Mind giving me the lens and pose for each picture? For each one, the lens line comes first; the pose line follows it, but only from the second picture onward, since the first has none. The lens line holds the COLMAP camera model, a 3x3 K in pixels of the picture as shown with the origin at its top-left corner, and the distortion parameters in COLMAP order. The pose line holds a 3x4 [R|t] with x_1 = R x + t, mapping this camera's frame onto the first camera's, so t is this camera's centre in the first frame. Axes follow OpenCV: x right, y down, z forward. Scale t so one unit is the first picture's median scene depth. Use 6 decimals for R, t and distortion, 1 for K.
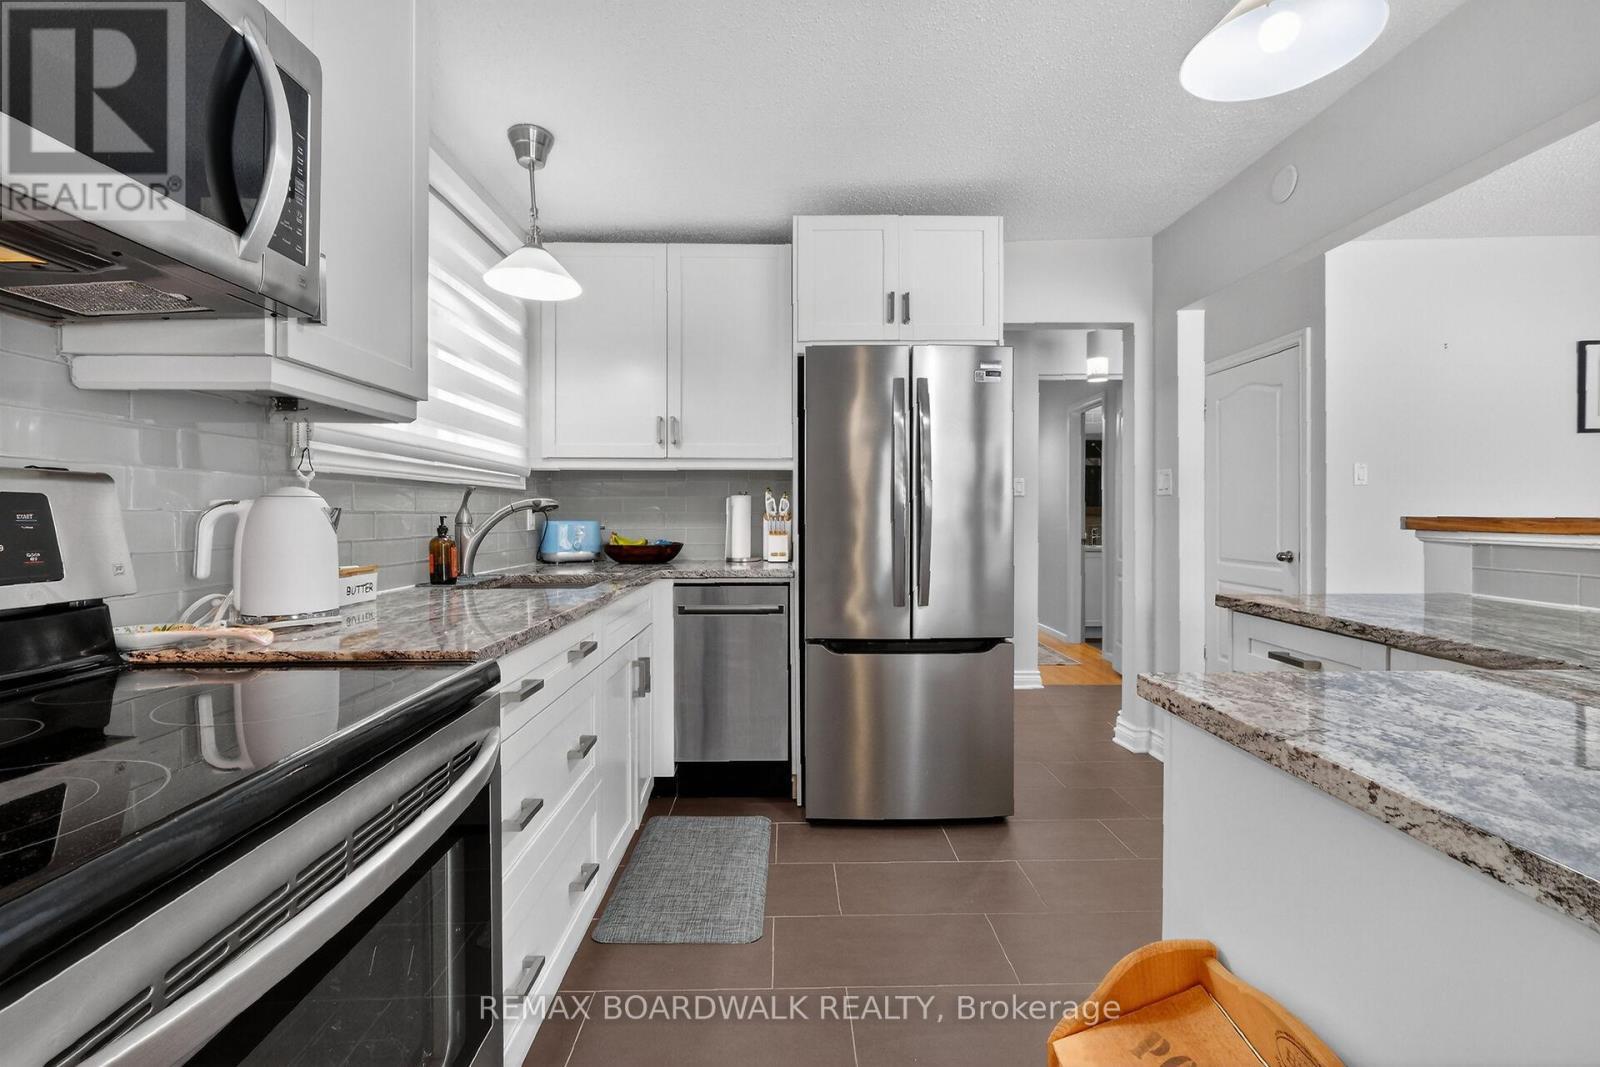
lens RADIAL K [[697.6, 0, 798.0], [0, 697.6, 515.5], [0, 0, 1]] dist [0.001342, 0.000232]
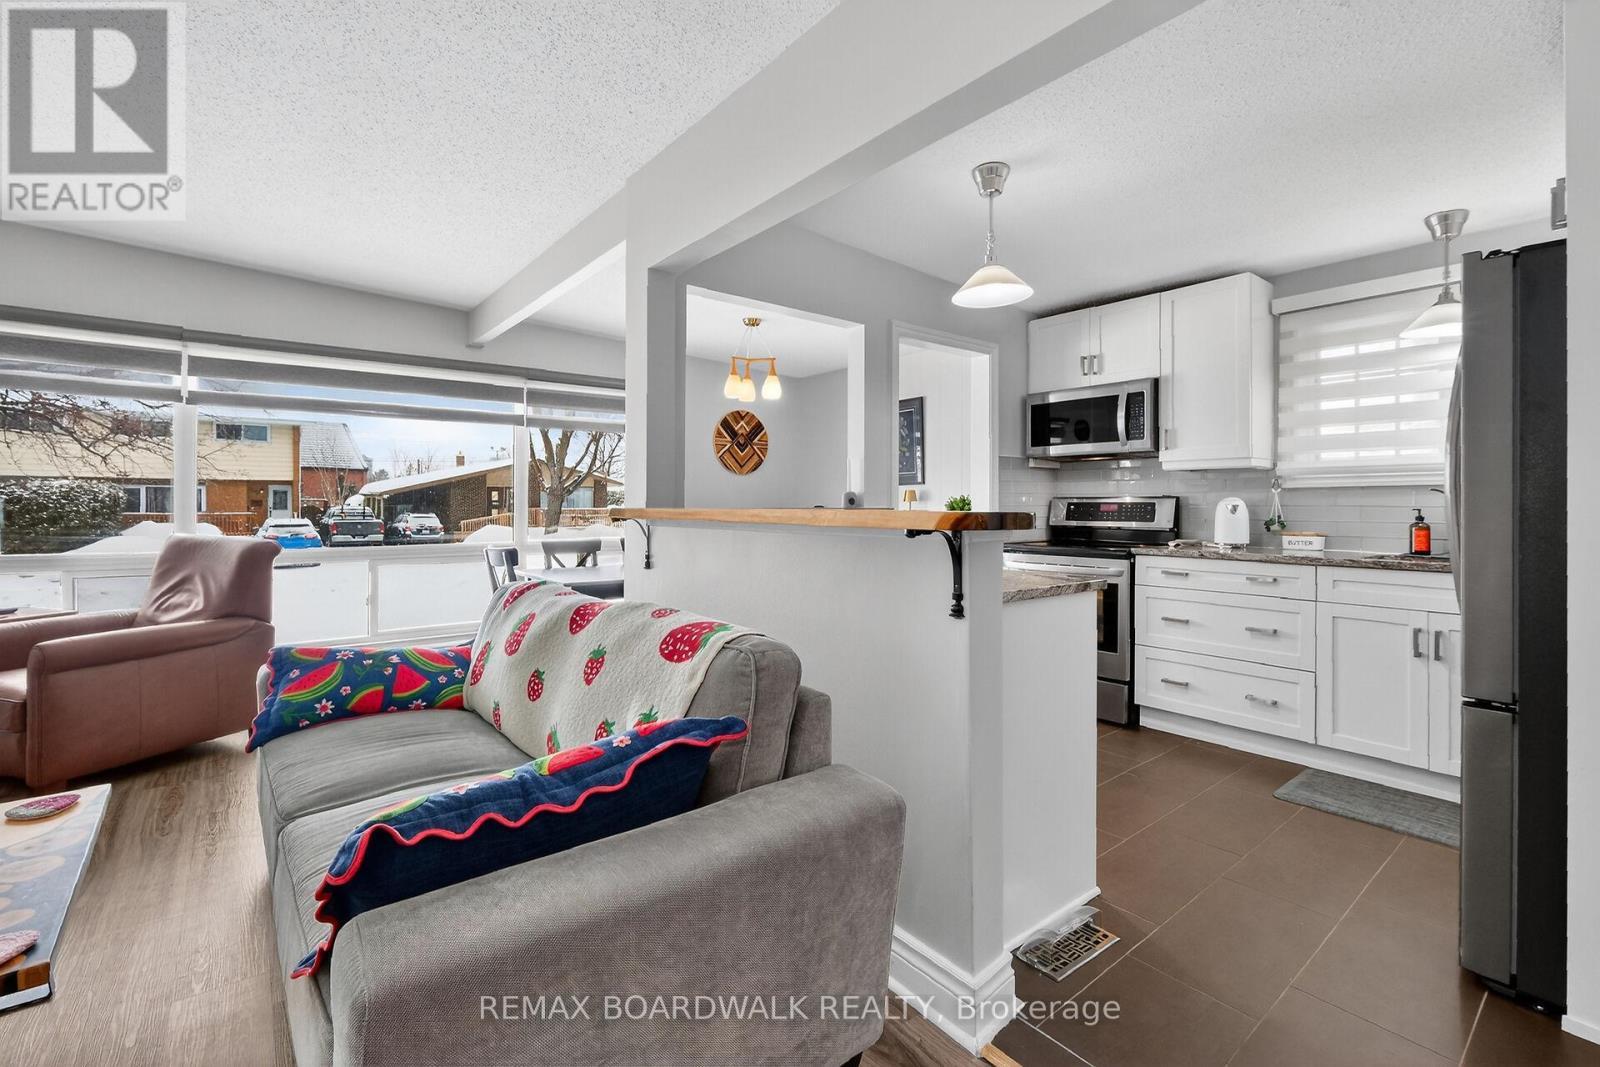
lens RADIAL K [[695.1, 0, 797.4], [0, 695.1, 502.1], [0, 0, 1]] dist [-0.007717, -0.000308]
pose [[-0.791830, -0.004034, -0.610729, 1.384196], [-0.003594, 0.999992, -0.001946, -0.005974], [0.610732, 0.000654, -0.791837, 1.297745]]
